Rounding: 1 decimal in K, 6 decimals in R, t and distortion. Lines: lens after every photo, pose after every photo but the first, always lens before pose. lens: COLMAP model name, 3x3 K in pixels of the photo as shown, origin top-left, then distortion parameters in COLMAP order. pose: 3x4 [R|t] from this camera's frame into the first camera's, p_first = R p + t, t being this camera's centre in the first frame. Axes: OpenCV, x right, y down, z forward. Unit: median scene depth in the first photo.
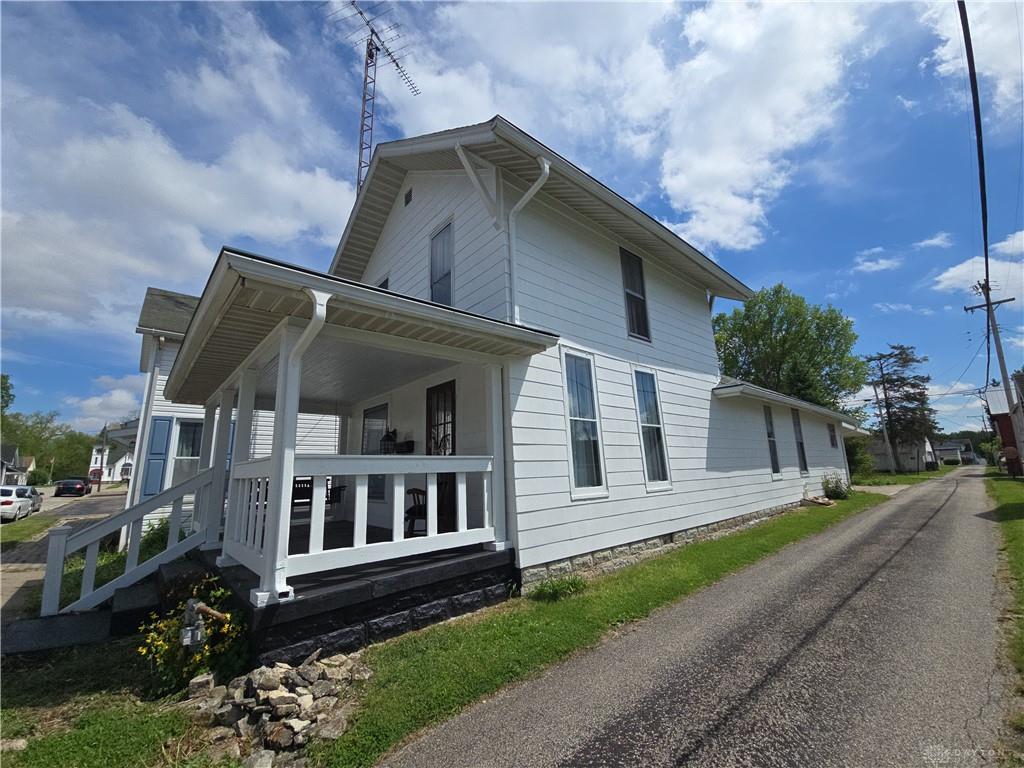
lens RADIAL K [[418.8, 0, 512.3], [0, 418.8, 383.3], [0, 0, 1]] dist [0.000891, -0.000508]
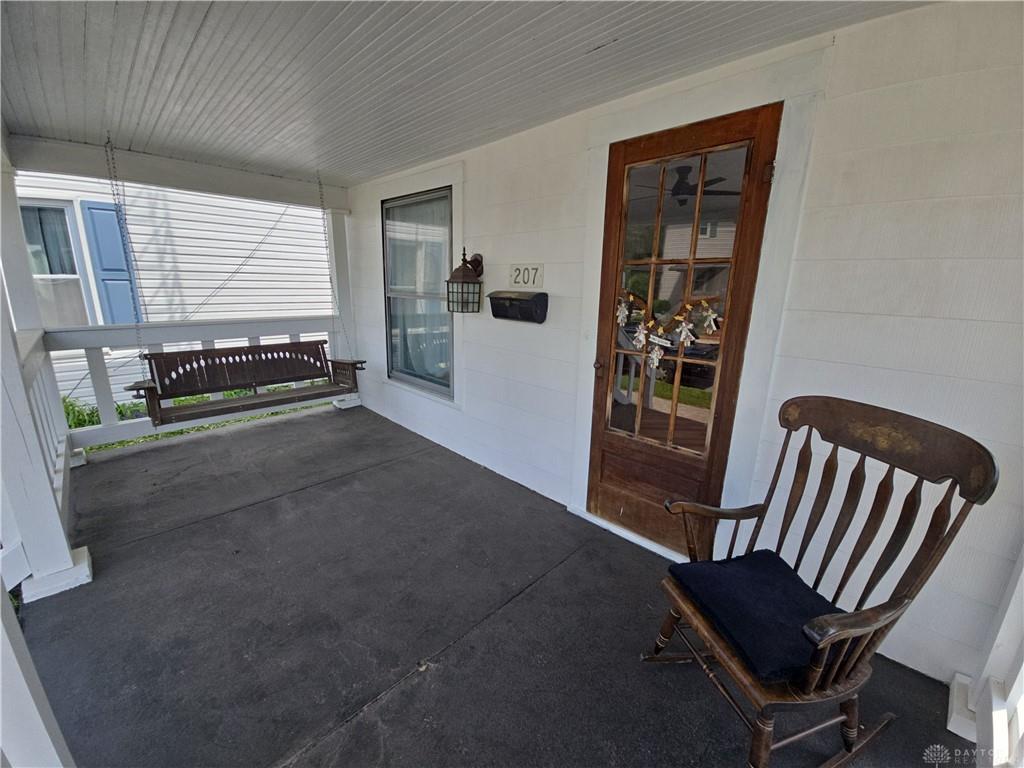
lens RADIAL K [[418.8, 0, 511.7], [0, 418.8, 384.4], [0, 0, 1]] dist [0.000891, -0.000508]
pose [[0.993556, 0.082558, 0.077663, -0.255632], [-0.106912, 0.910164, 0.400215, 0.055079], [-0.037646, -0.405939, 0.913124, 0.546439]]
